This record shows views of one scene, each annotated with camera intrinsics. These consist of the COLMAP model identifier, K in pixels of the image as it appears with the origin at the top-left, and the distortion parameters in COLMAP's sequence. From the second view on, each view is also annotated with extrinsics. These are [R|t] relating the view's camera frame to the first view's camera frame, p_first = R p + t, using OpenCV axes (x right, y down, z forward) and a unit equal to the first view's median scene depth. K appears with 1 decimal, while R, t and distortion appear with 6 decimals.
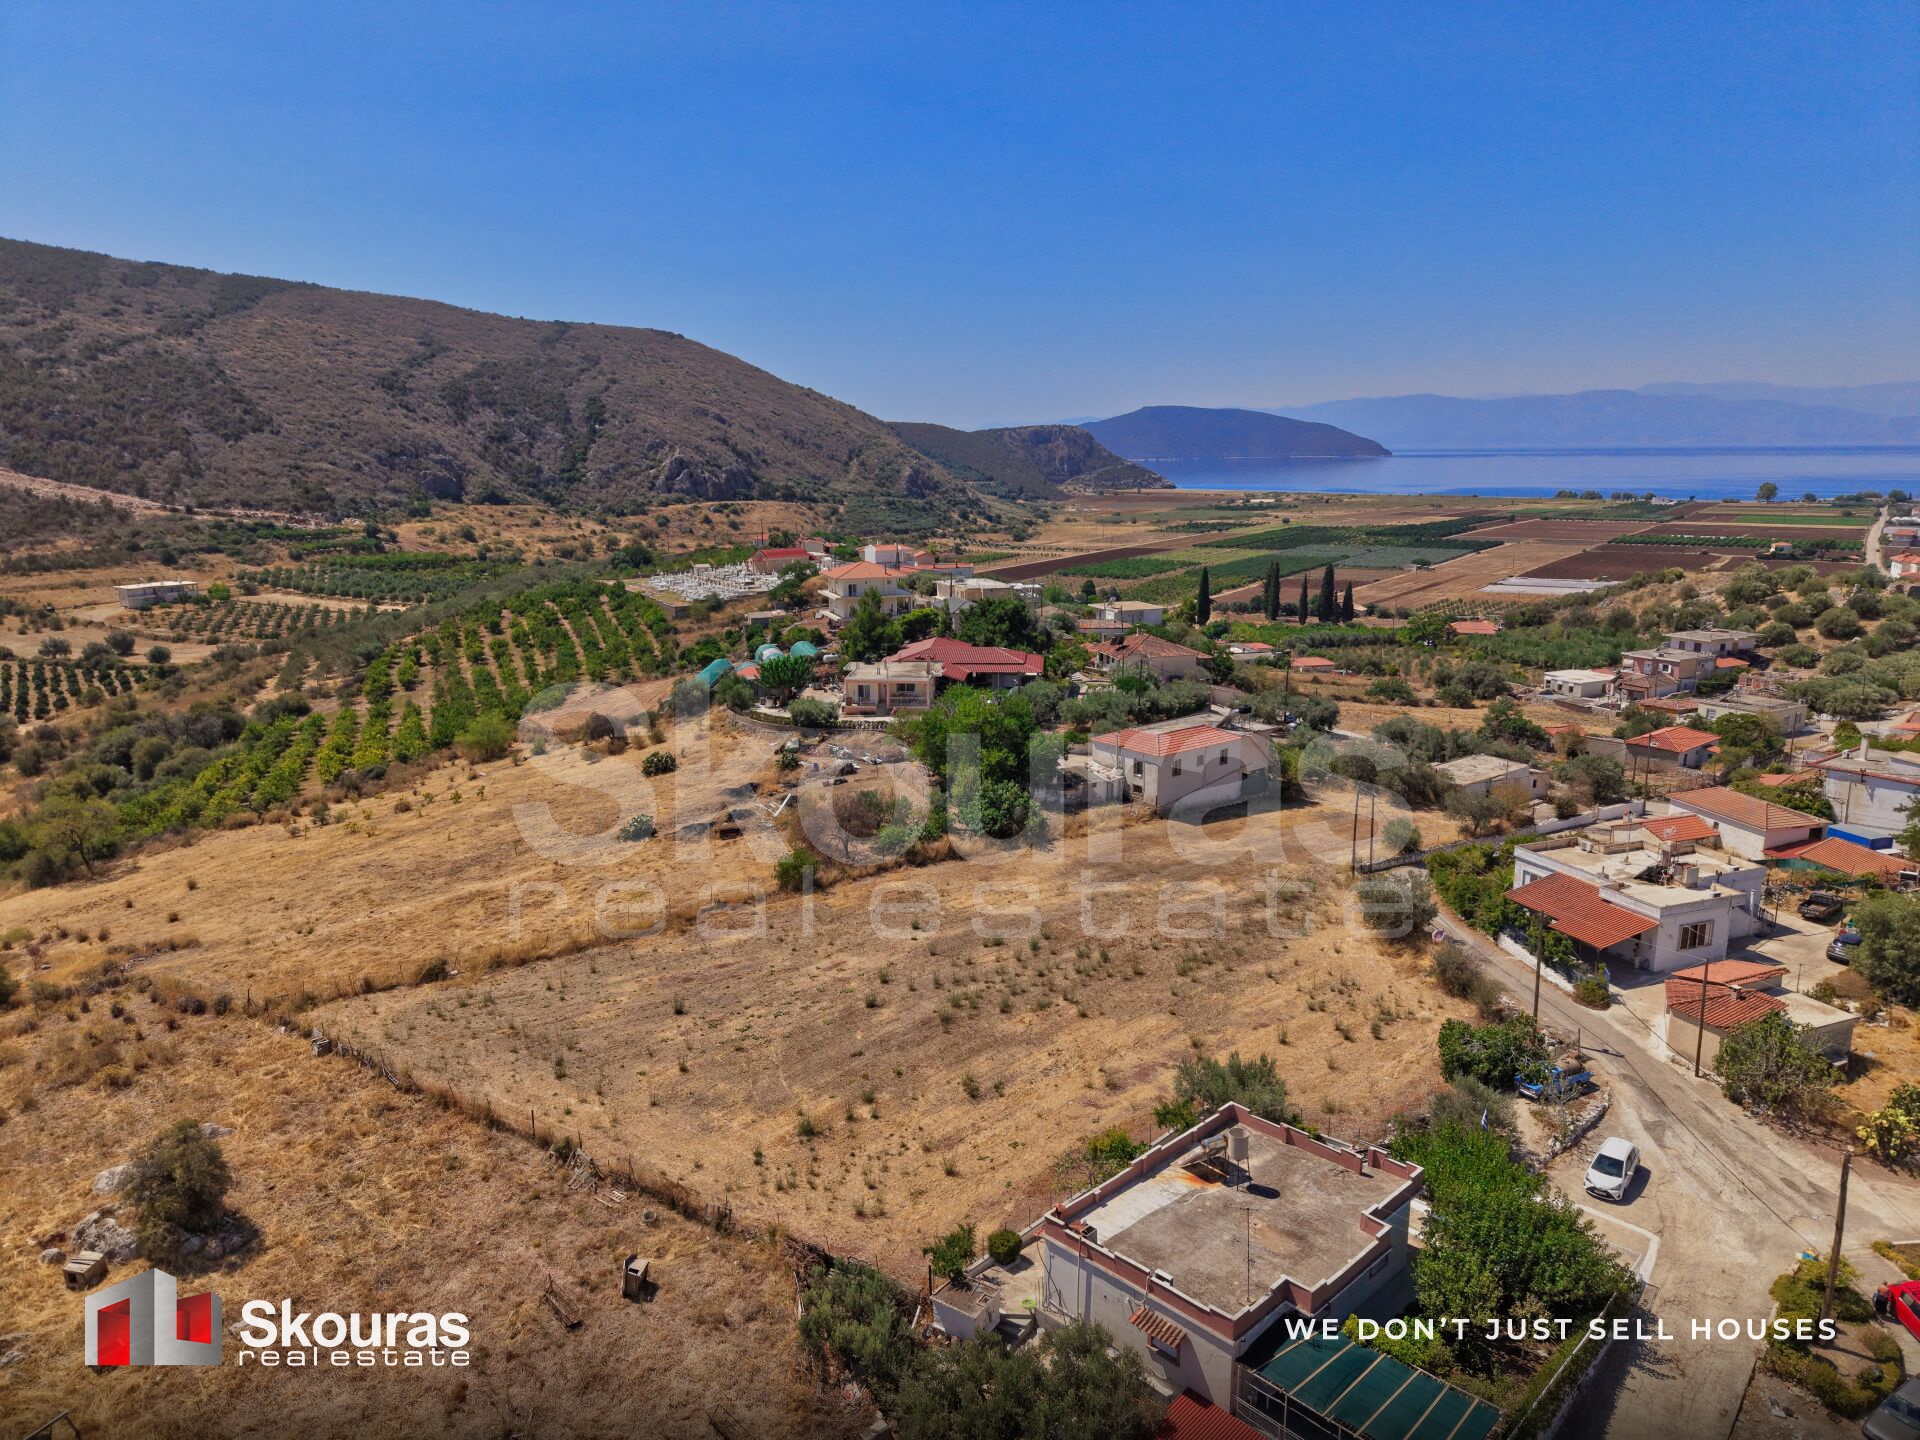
lens RADIAL K [[1339.5, 0, 960.0], [0, 1339.5, 720.0], [0, 0, 1]] dist [0.079574, -0.119419]
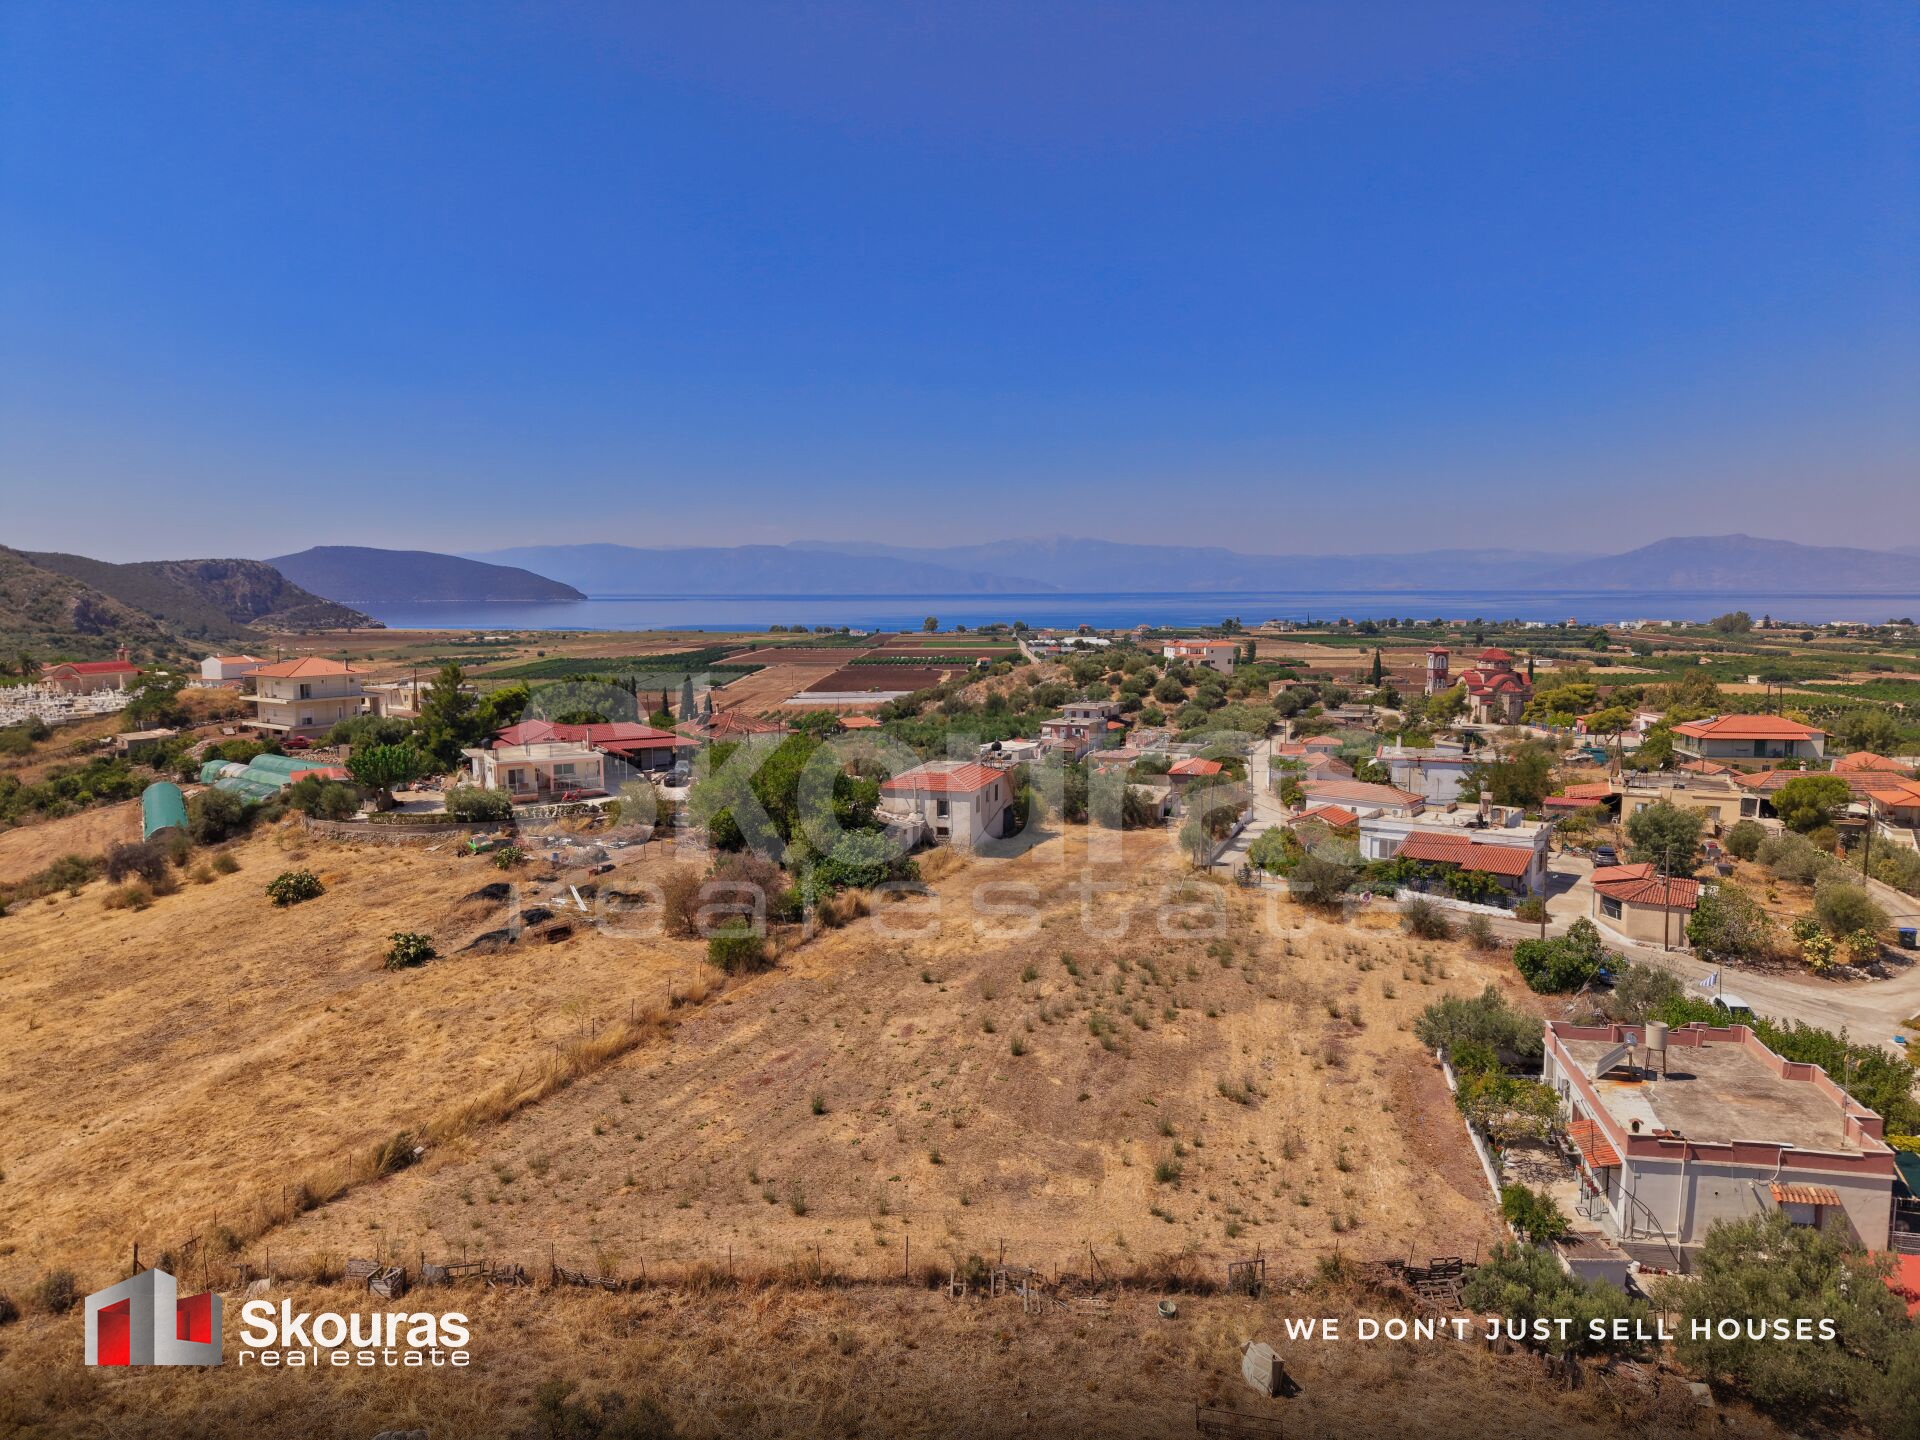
lens RADIAL K [[1323.9, 0, 956.9], [0, 1323.9, 727.5], [0, 0, 1]] dist [0.046195, -0.065066]
pose [[0.806439, -0.053314, 0.588909, -0.095902], [0.117609, 0.990491, -0.071383, 0.011008], [-0.579503, 0.126827, 0.805041, 0.055237]]
